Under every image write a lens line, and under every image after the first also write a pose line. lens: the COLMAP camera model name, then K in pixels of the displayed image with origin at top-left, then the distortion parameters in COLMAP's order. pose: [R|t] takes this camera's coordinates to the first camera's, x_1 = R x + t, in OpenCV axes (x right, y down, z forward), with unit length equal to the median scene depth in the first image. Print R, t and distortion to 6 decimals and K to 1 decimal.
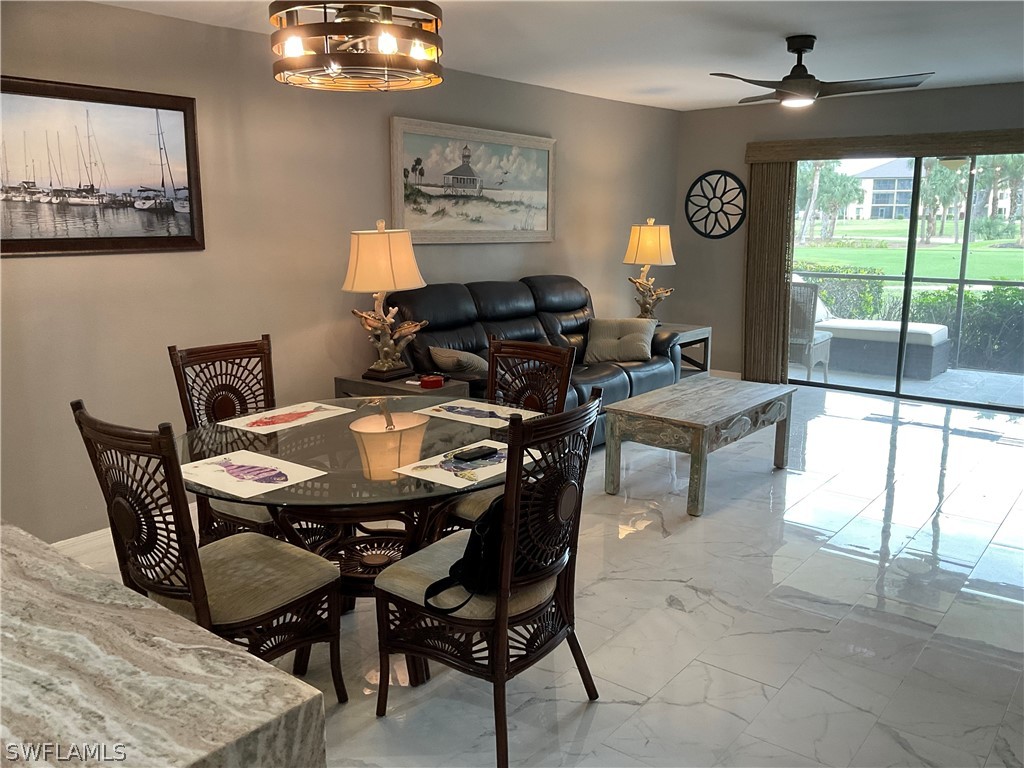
lens RADIAL K [[848.3, 0, 512.0], [0, 848.3, 384.0], [0, 0, 1]] dist [0.103862, -0.219076]
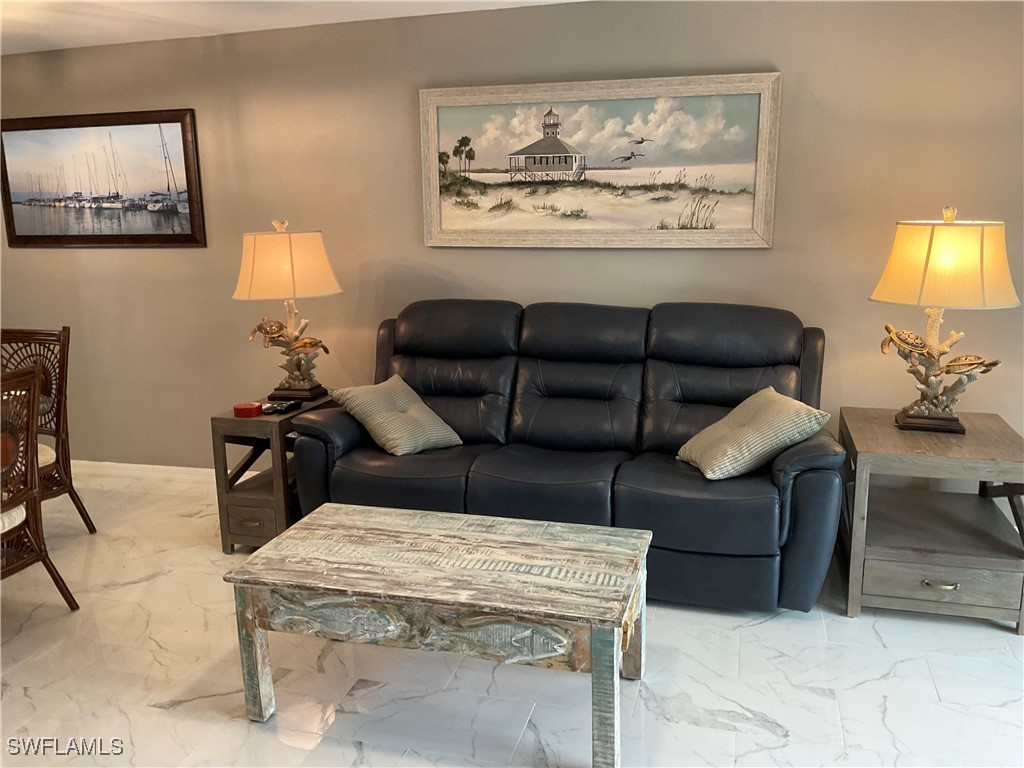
lens RADIAL K [[848.3, 0, 512.0], [0, 848.3, 384.0], [0, 0, 1]] dist [0.103862, -0.219076]
pose [[0.381229, 0.183748, -0.906036, 0.726004], [-0.159183, 0.978458, 0.131456, -0.170324], [0.910673, 0.094110, 0.402266, 0.829761]]
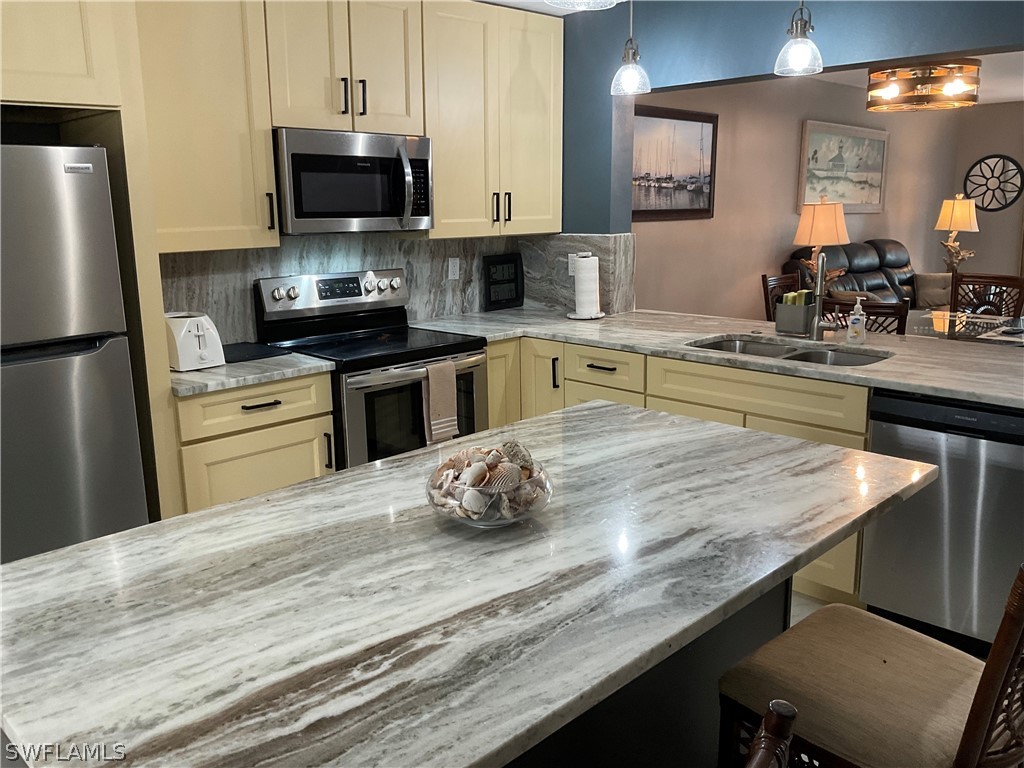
lens RADIAL K [[848.3, 0, 512.0], [0, 848.3, 384.0], [0, 0, 1]] dist [0.103862, -0.219076]
pose [[0.993032, 0.013378, -0.117081, -0.466835], [-0.011453, 0.999788, 0.017092, 0.095430], [0.117284, -0.015632, 0.992975, -0.445131]]
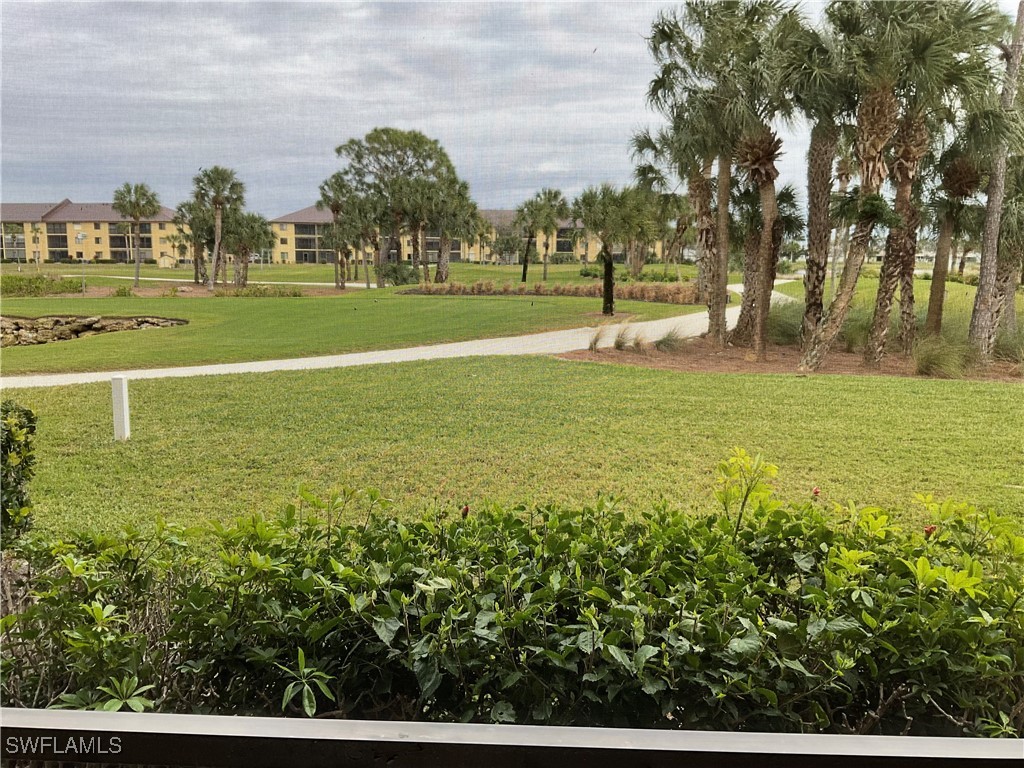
lens RADIAL K [[848.3, 0, 512.0], [0, 848.3, 384.0], [0, 0, 1]] dist [0.103862, -0.219076]
pose [[0.810549, -0.079240, 0.580286, 1.026675], [0.107763, 0.994067, -0.014782, -0.308115], [-0.575671, 0.074515, 0.814279, 1.575867]]
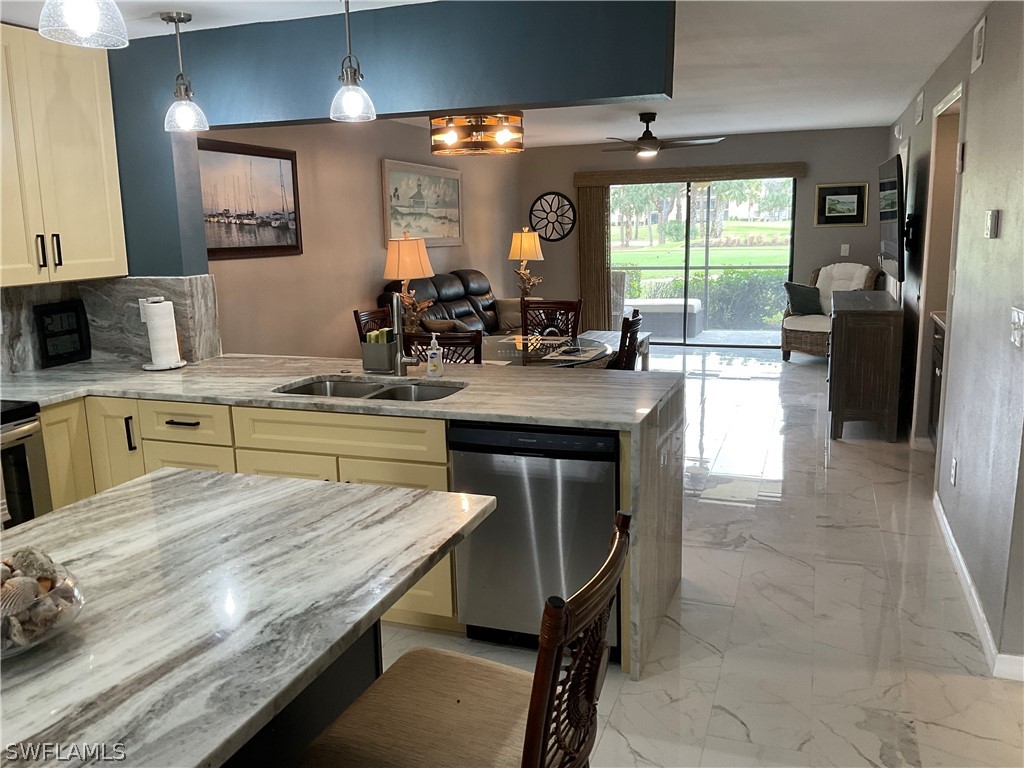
lens RADIAL K [[848.3, 0, 512.0], [0, 848.3, 384.0], [0, 0, 1]] dist [0.103862, -0.219076]
pose [[0.947043, -0.078673, 0.311321, -0.436258], [0.082475, 0.996593, 0.000956, 0.081919], [-0.310335, 0.024771, 0.950304, -0.434526]]
